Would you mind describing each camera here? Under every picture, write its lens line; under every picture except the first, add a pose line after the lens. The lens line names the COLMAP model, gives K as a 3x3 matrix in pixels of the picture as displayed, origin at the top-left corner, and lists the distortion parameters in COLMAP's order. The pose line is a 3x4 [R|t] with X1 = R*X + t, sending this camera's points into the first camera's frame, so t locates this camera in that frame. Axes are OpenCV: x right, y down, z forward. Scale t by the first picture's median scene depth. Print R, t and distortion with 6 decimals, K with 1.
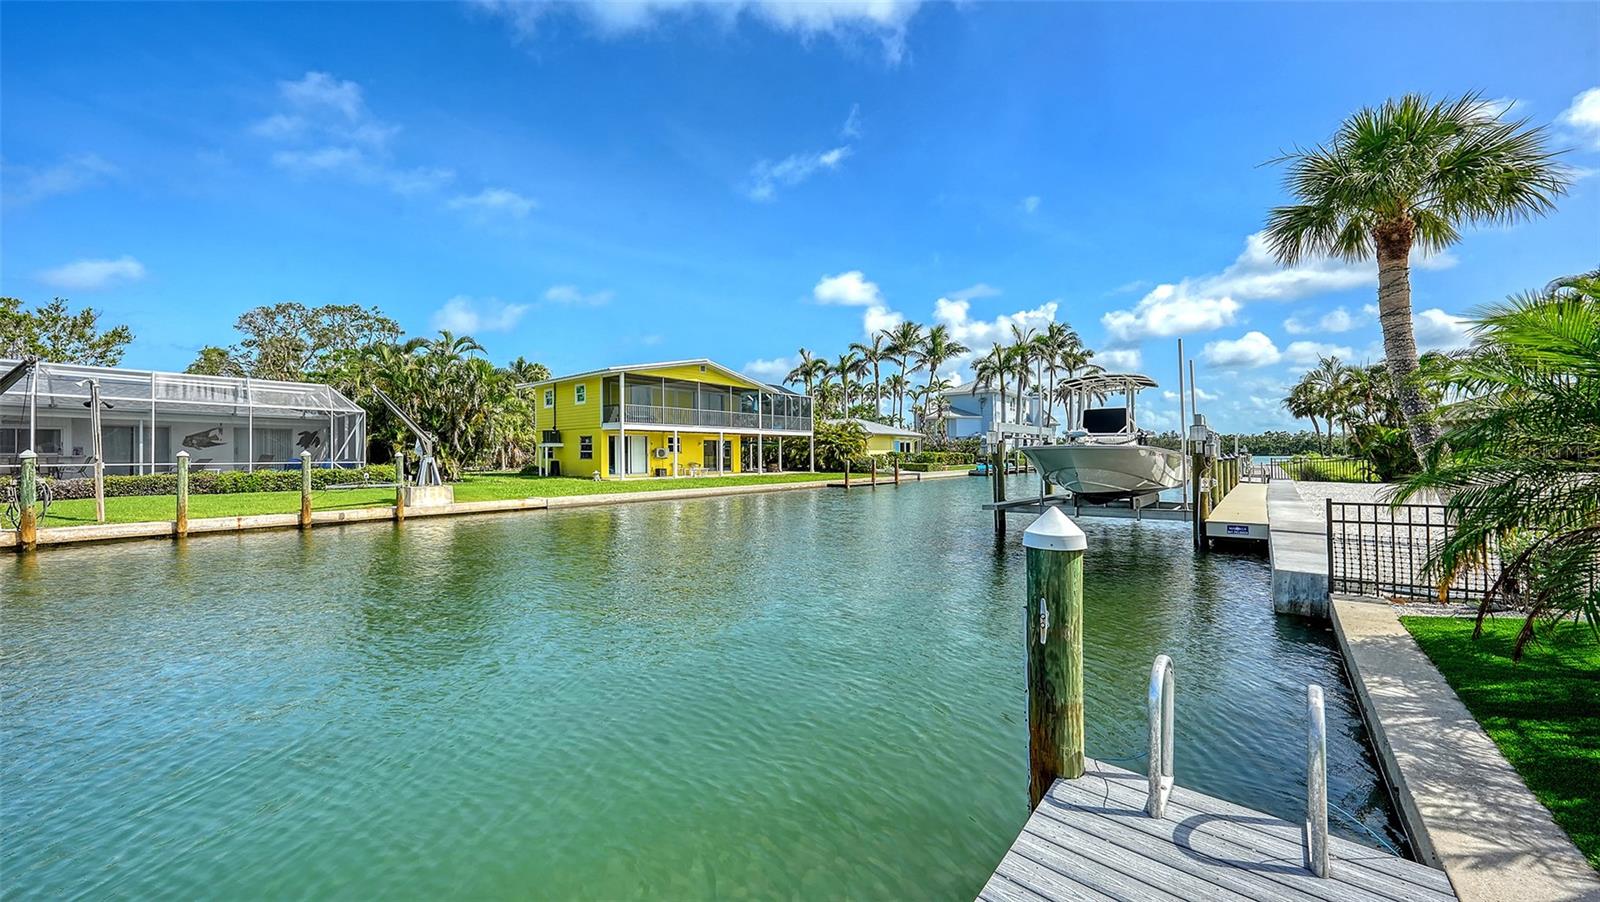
lens RADIAL K [[569.0, 0, 787.6], [0, 569.0, 444.7], [0, 0, 1]] dist [-0.011467, 0.000919]
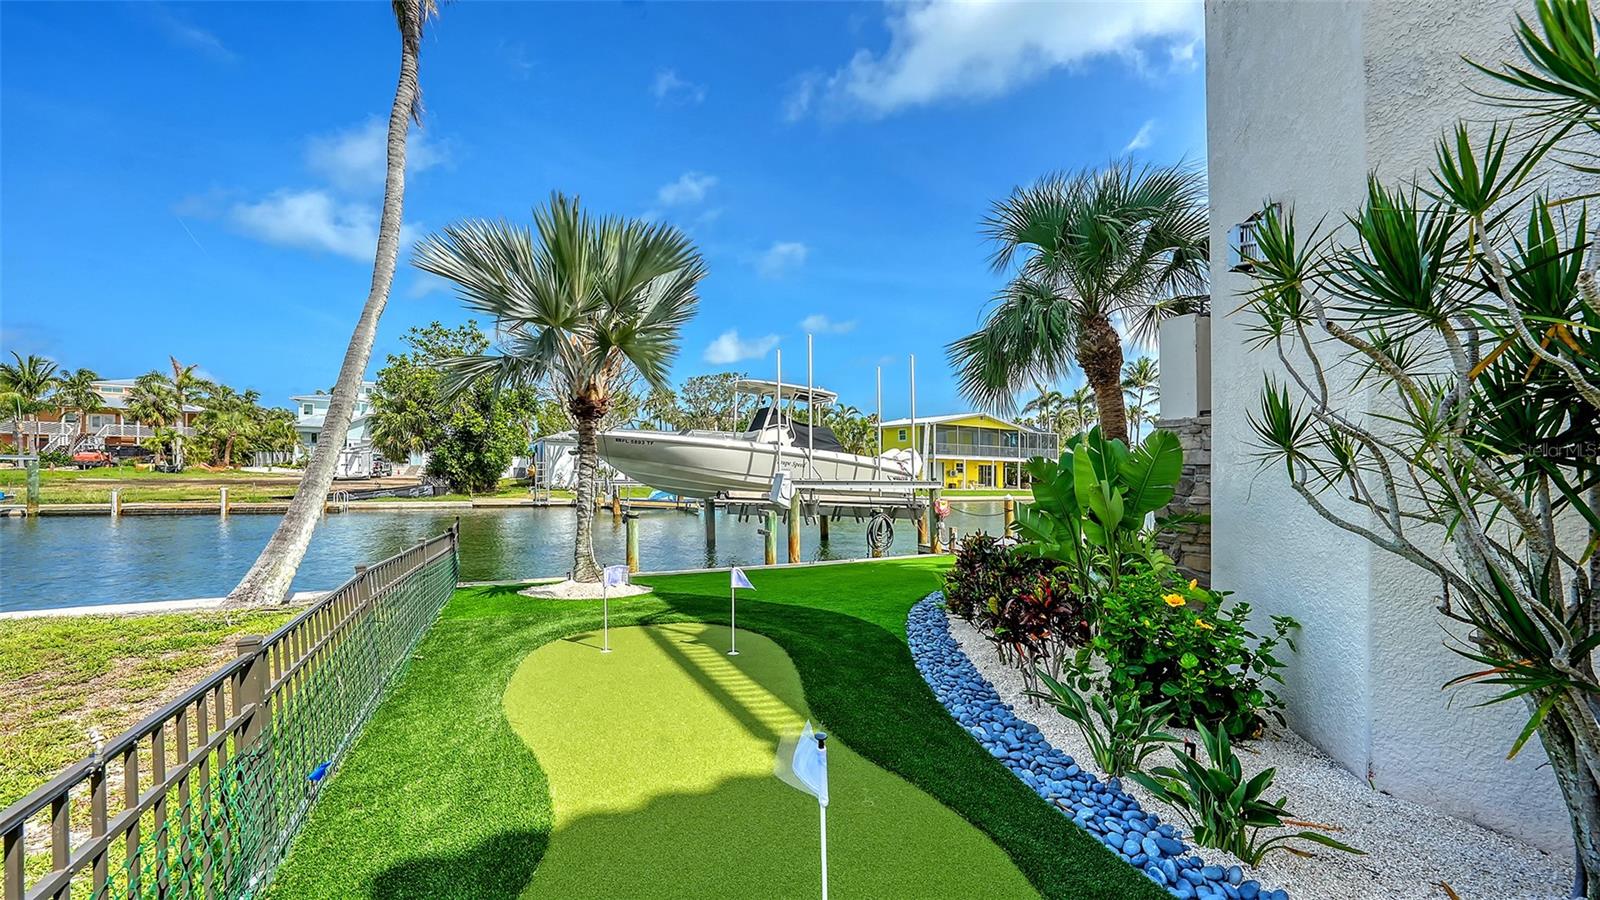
lens RADIAL K [[568.2, 0, 791.6], [0, 568.2, 460.0], [0, 0, 1]] dist [-0.014203, 0.001901]
pose [[0.936603, 0.022397, -0.349676, -0.074540], [-0.022147, 0.999744, 0.004712, -0.014803], [0.349692, 0.003331, 0.936859, -0.453438]]
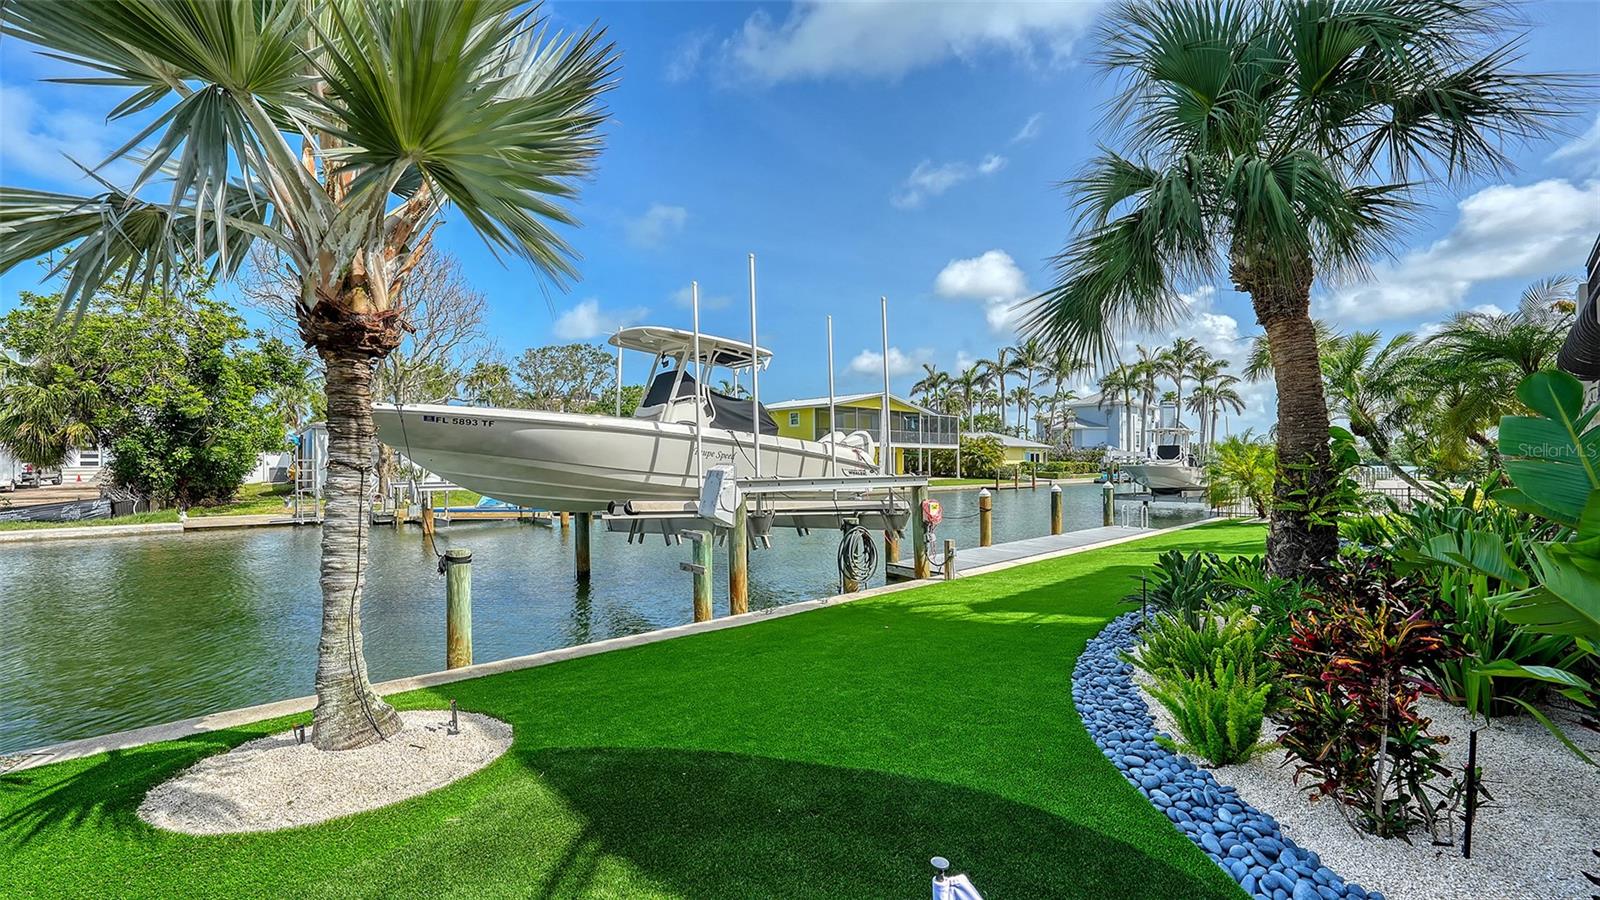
lens RADIAL K [[635.7, 0, 787.1], [0, 635.7, 440.3], [0, 0, 1]] dist [-0.006246, -0.000279]
pose [[0.989871, 0.003542, -0.141926, -0.123289], [-0.005430, 0.999902, -0.012917, -0.013613], [0.141866, 0.013557, 0.989793, -0.389112]]
